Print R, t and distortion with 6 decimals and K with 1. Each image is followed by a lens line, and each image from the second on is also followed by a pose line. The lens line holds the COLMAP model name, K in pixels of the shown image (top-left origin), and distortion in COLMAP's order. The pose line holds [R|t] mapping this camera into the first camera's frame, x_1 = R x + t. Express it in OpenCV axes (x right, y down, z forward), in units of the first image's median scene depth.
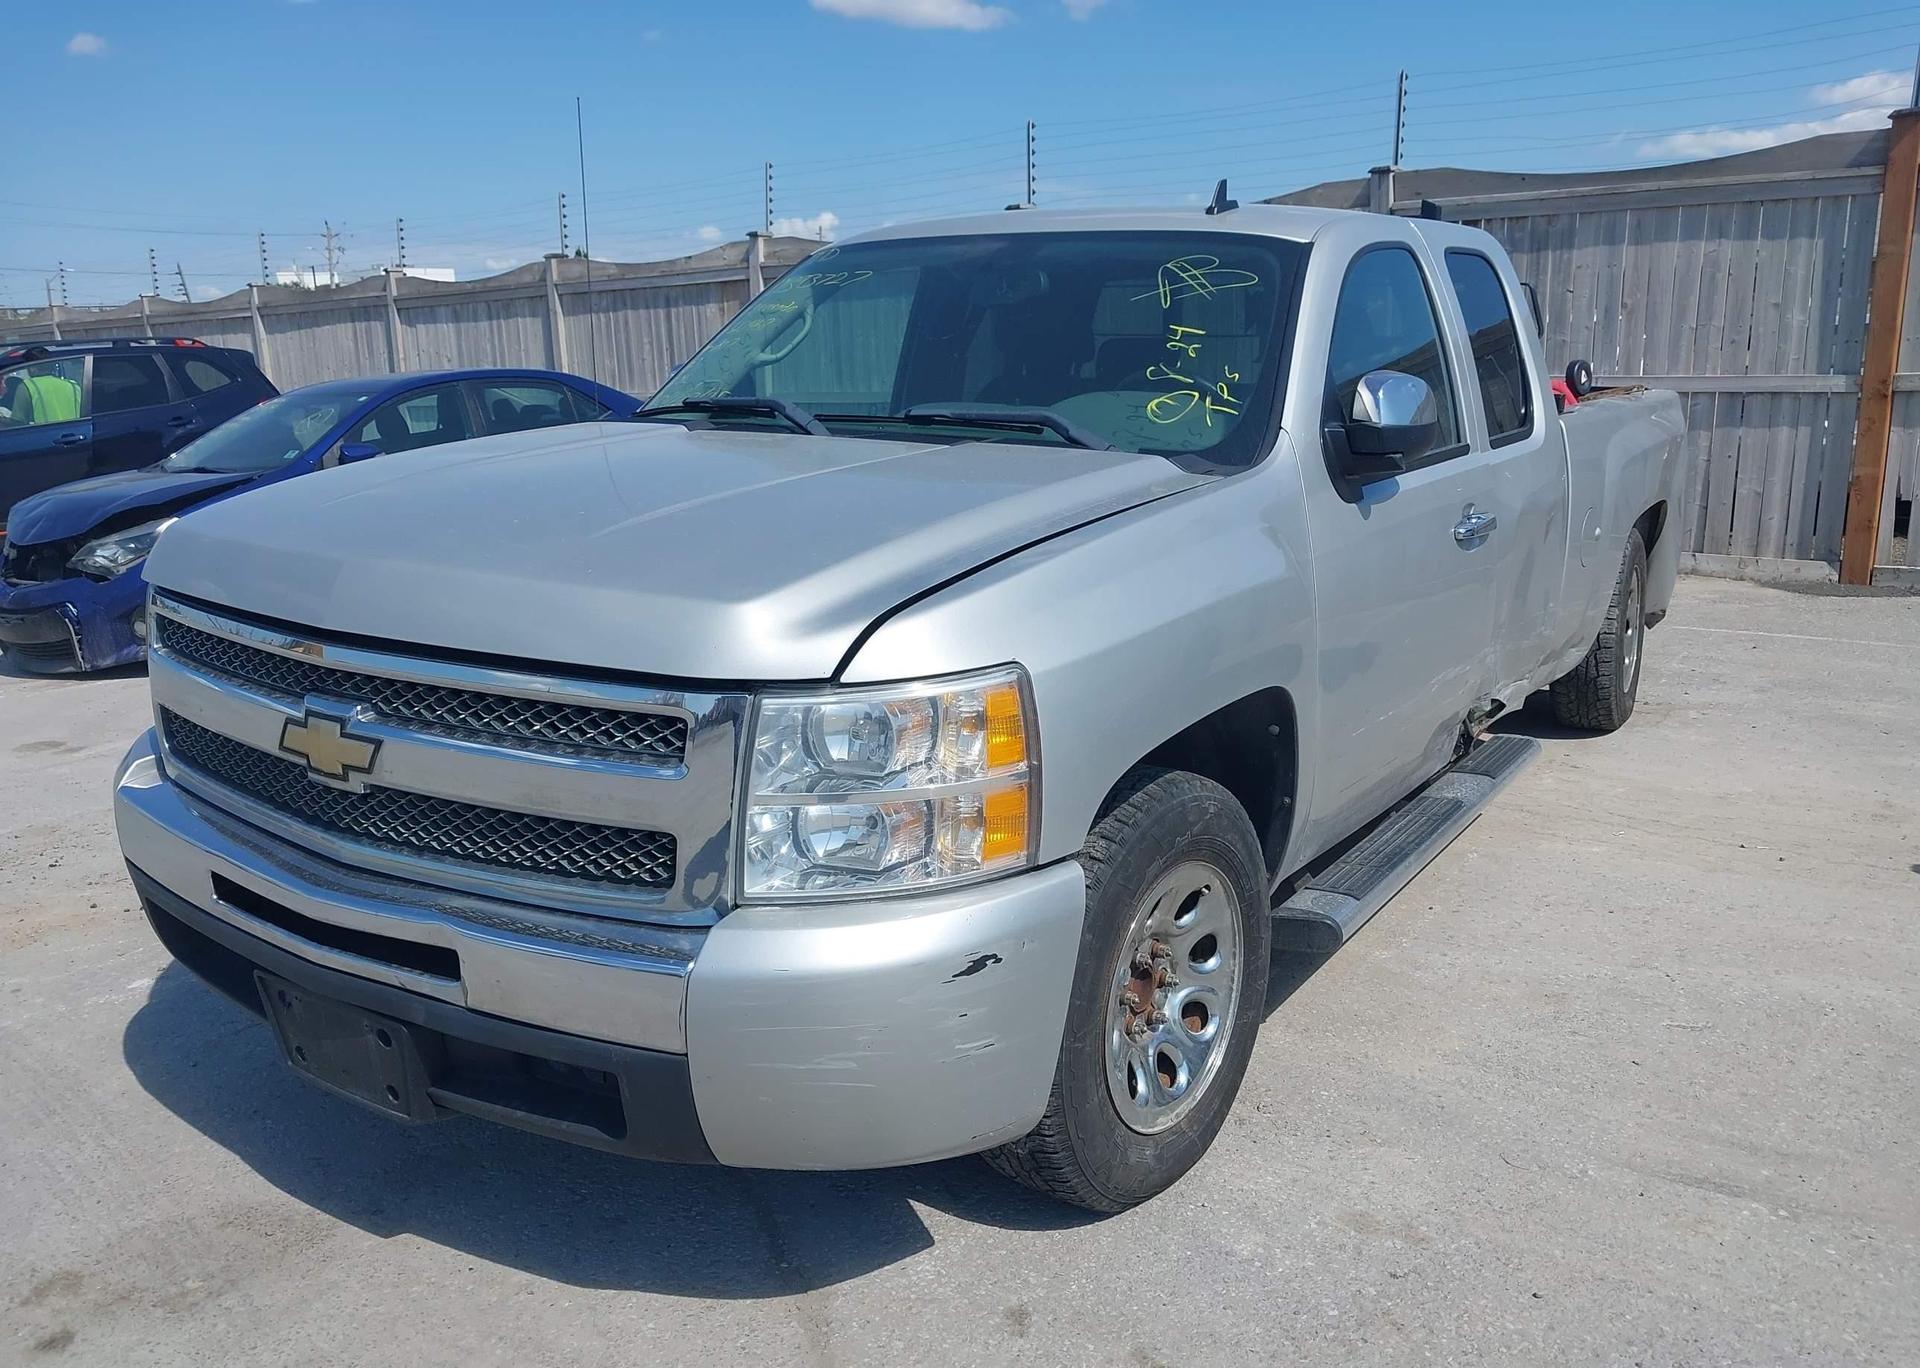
lens RADIAL K [[1519.2, 0, 964.4], [0, 1519.2, 689.7], [0, 0, 1]] dist [-0.038114, 0.042512]
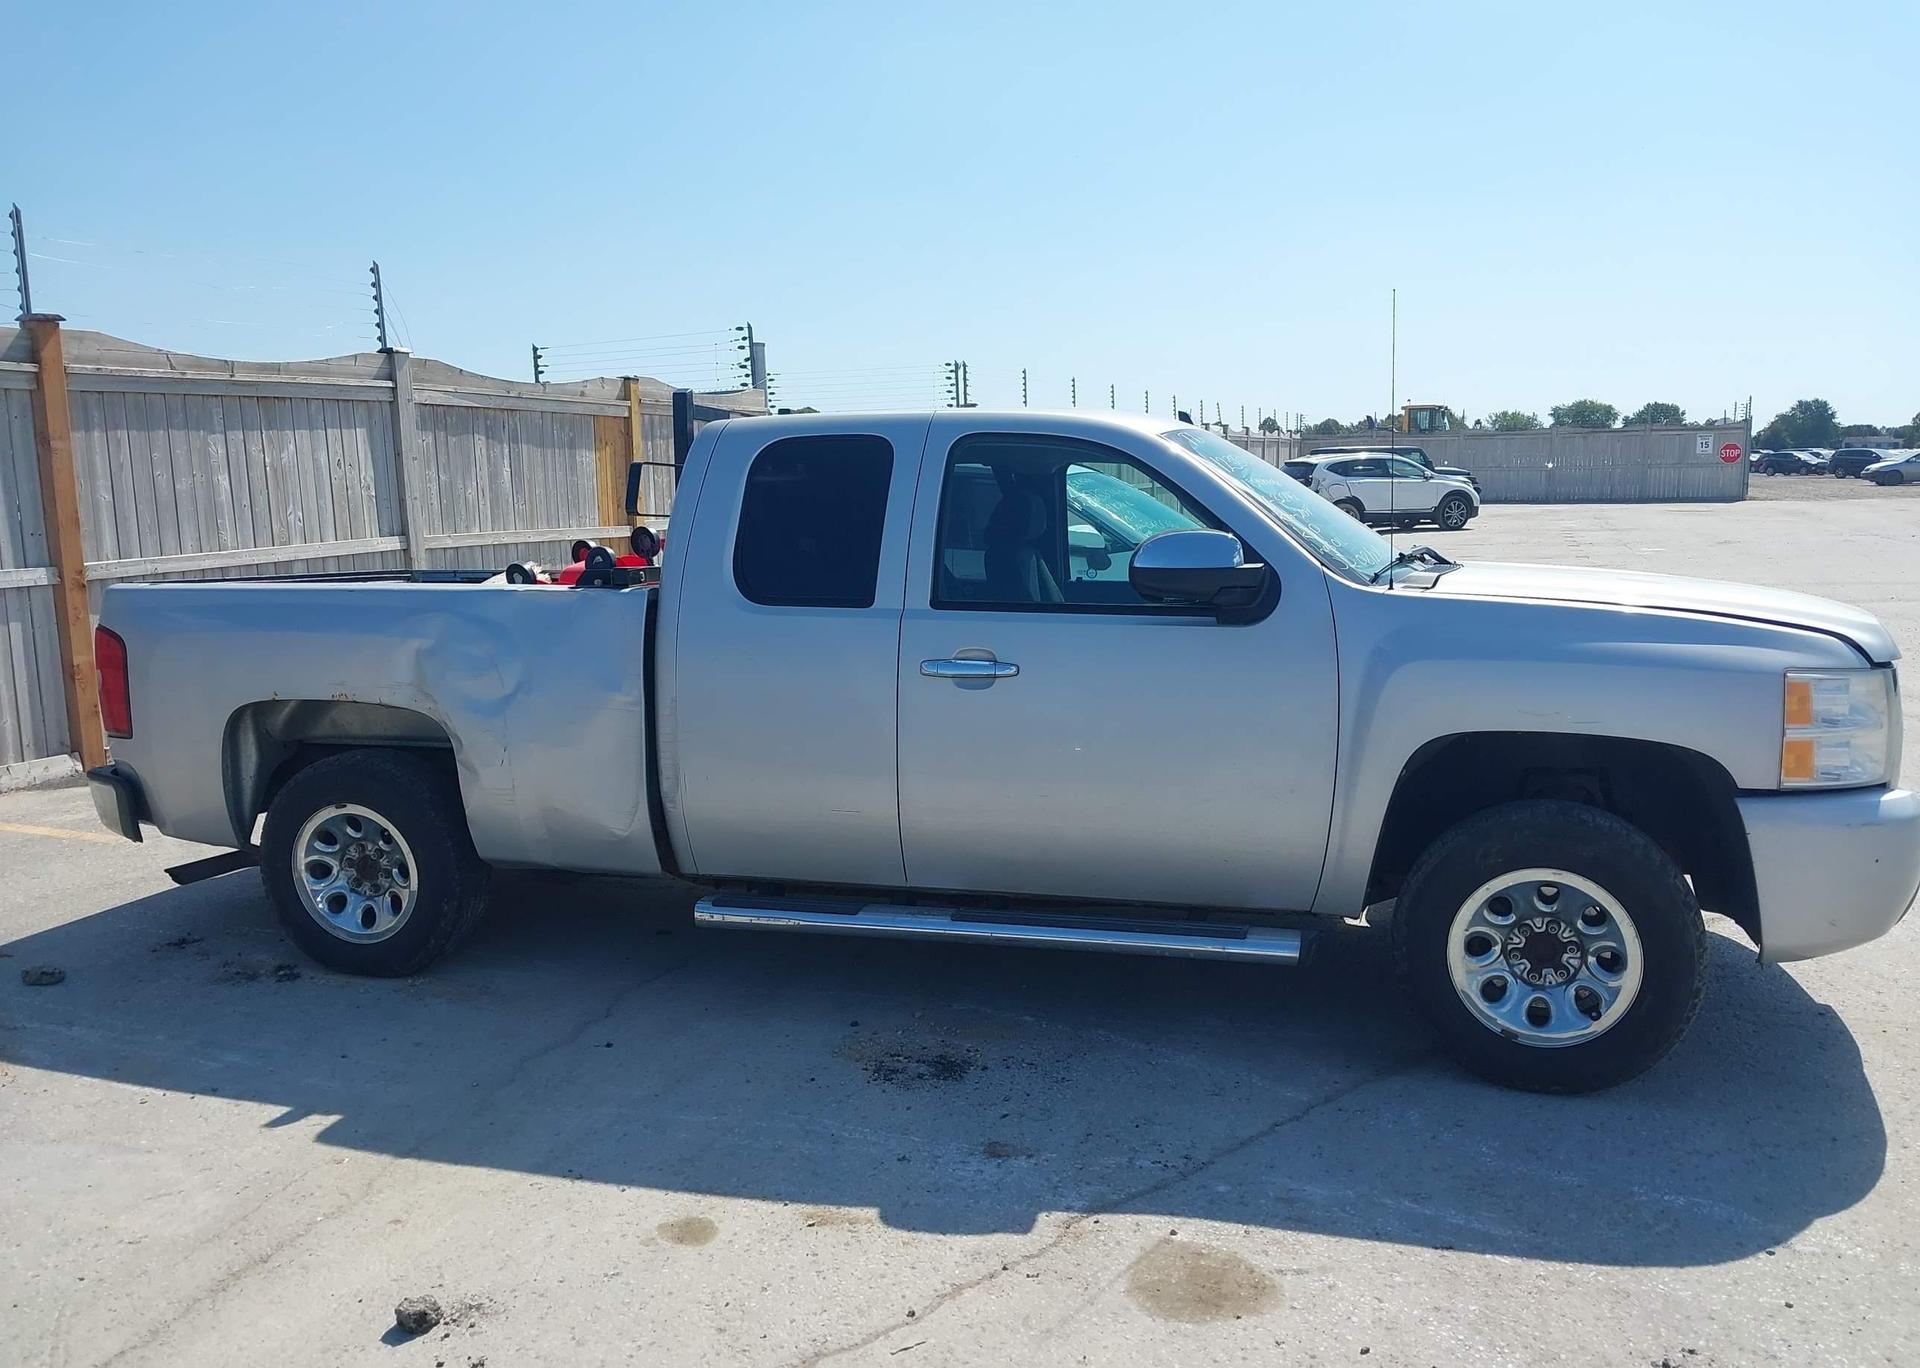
lens RADIAL K [[1489.9, 0, 954.5], [0, 1489.9, 724.6], [0, 0, 1]] dist [0.089953, -0.200497]
pose [[-0.308782, -0.123673, 0.943058, -1.105209], [0.231471, 0.951930, 0.200626, -0.349230], [-0.922537, 0.280240, -0.265313, 1.522184]]
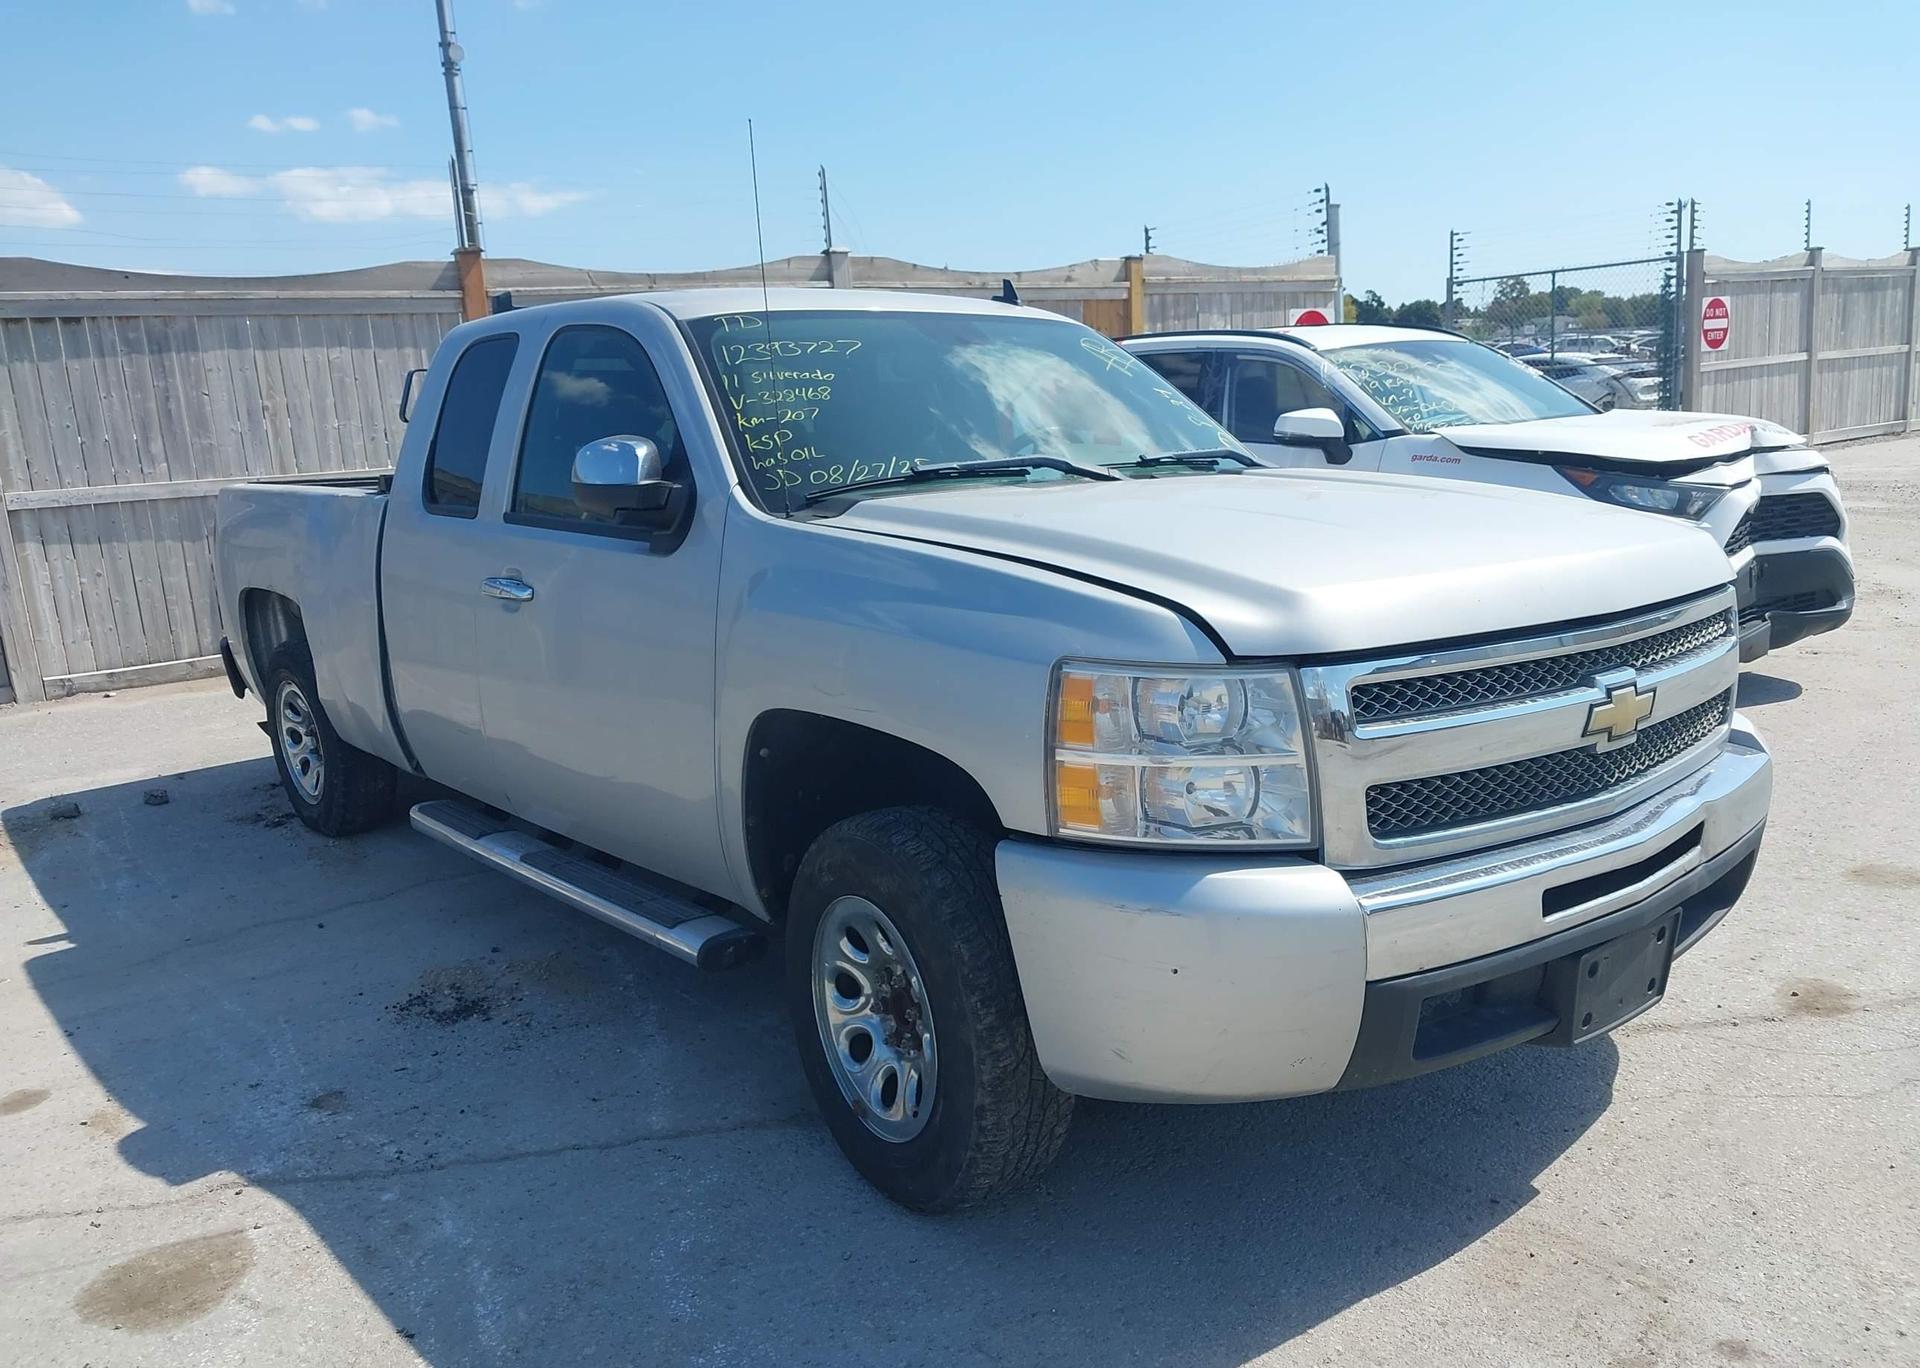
lens RADIAL K [[1519.9, 0, 964.8], [0, 1519.9, 682.5], [0, 0, 1]] dist [-0.003672, -0.005400]
pose [[0.268631, -0.172820, 0.947613, -0.972984], [0.254813, 0.961477, 0.103114, -0.136897], [-0.928928, 0.213765, 0.302320, 0.645644]]
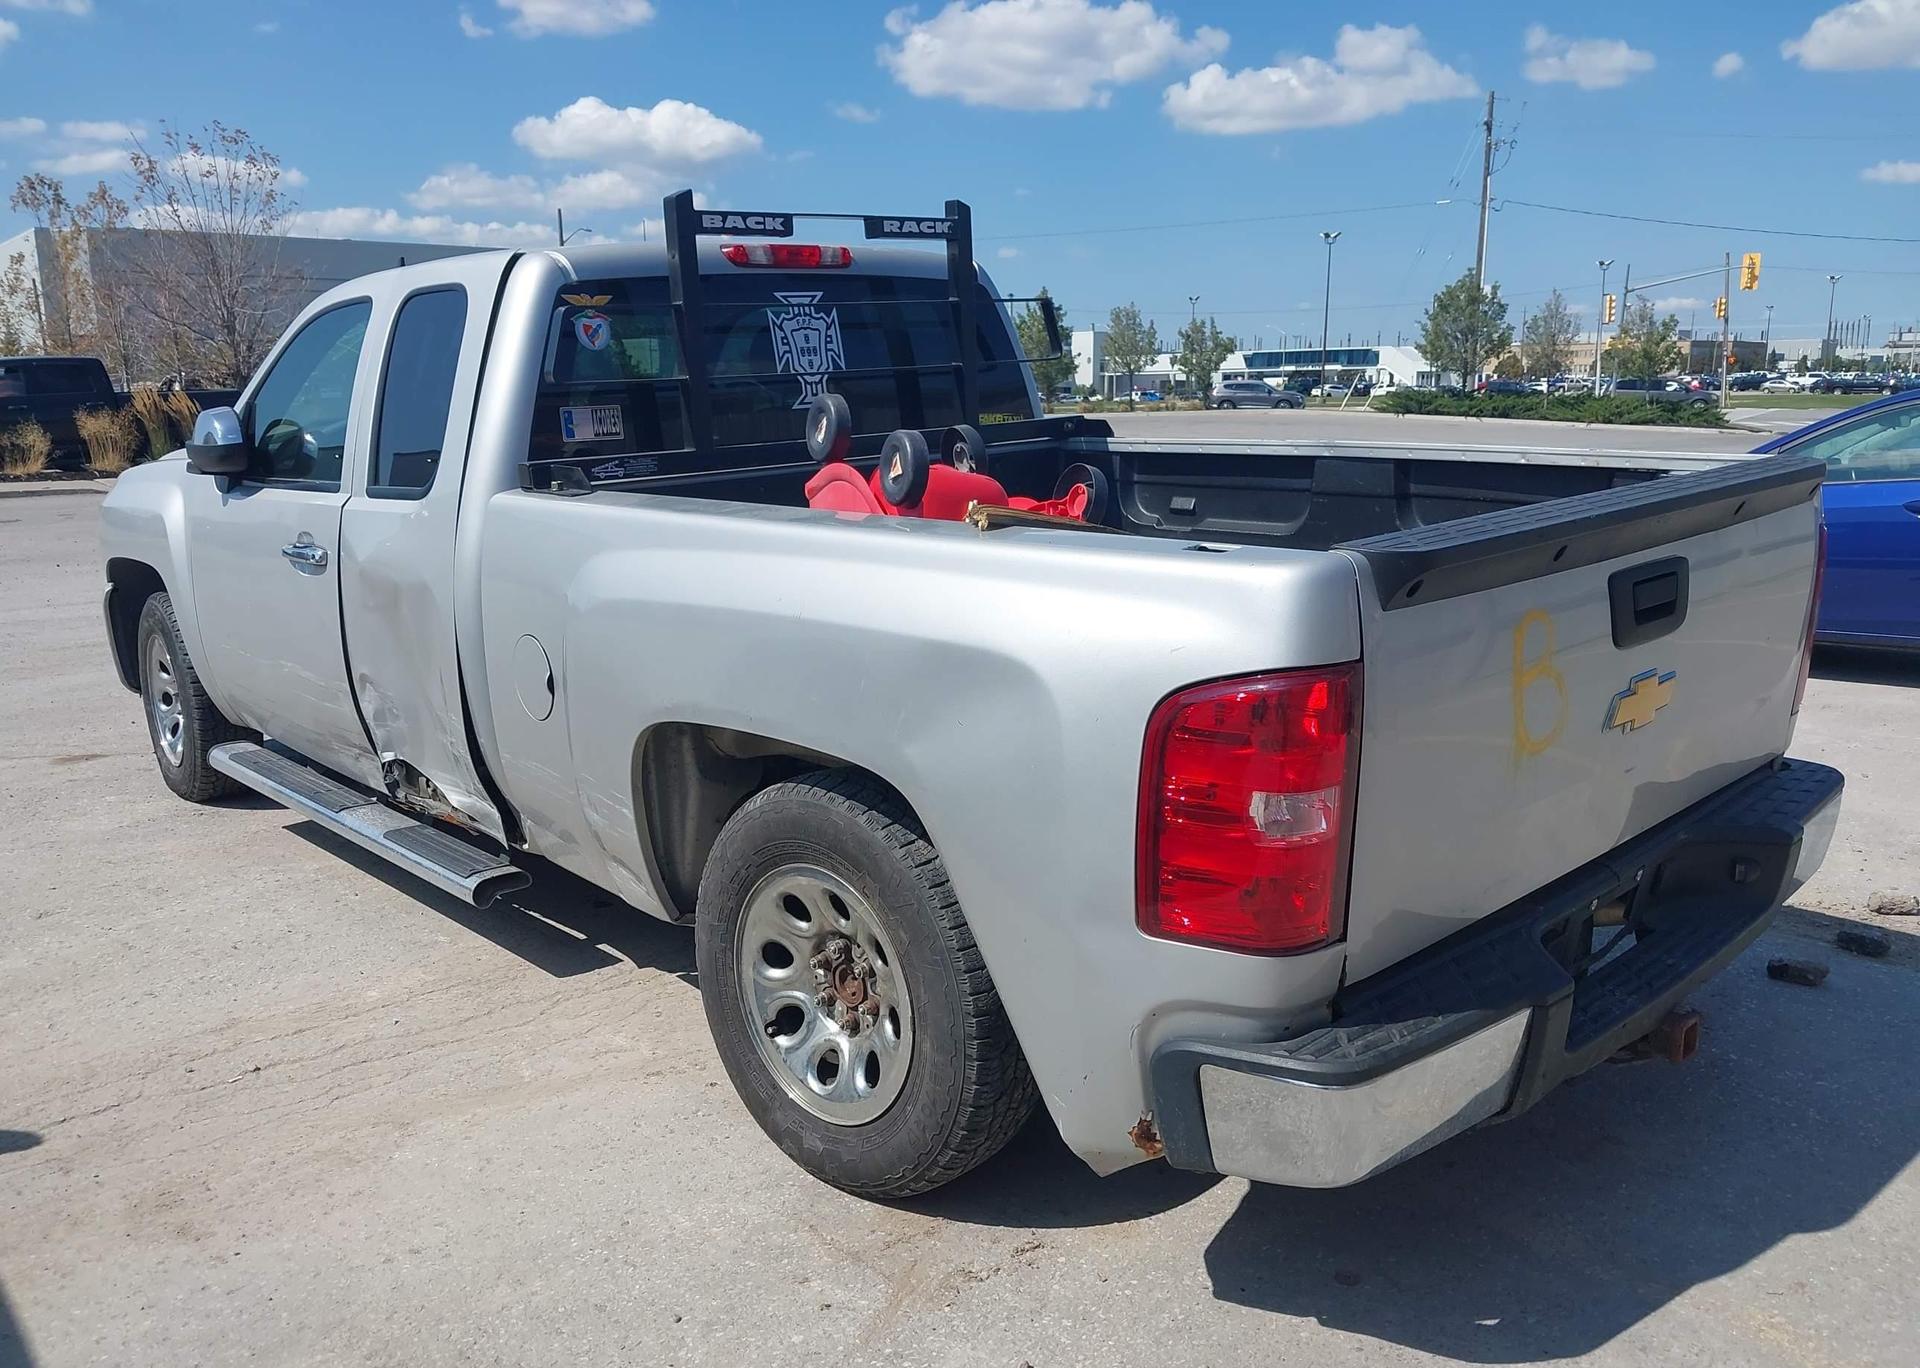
lens RADIAL K [[1508.1, 0, 964.4], [0, 1508.1, 692.2], [0, 0, 1]] dist [-0.005571, 0.006192]
pose [[-0.219093, 0.228701, -0.948522, 1.236069], [-0.189327, 0.943699, 0.271269, -0.385011], [0.957159, 0.239014, -0.163458, 1.576293]]
